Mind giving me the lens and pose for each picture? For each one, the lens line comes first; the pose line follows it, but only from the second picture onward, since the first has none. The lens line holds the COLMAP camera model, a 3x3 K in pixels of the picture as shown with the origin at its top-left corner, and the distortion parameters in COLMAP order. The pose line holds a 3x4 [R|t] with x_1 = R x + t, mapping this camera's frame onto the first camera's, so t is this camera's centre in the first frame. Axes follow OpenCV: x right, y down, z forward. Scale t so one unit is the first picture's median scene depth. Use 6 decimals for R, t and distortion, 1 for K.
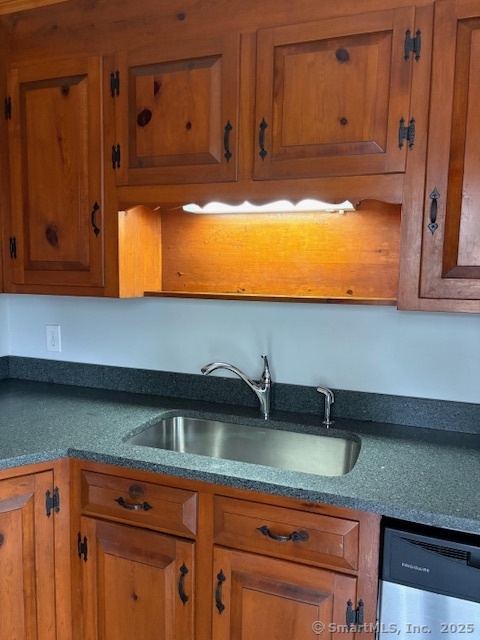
lens RADIAL K [[484.7, 0, 240.0], [0, 484.7, 320.0], [0, 0, 1]] dist [0.077805, -0.095253]
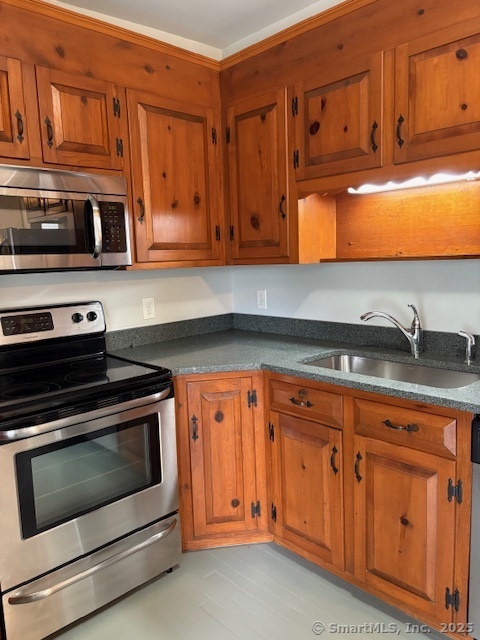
lens RADIAL K [[490.8, 0, 235.0], [0, 490.8, 318.7], [0, 0, 1]] dist [0.035958, -0.010239]
pose [[0.892245, 0.006167, -0.451509, 0.233837], [0.007284, 0.999580, 0.028046, 0.075201], [0.451492, -0.028313, 0.891826, -0.337818]]
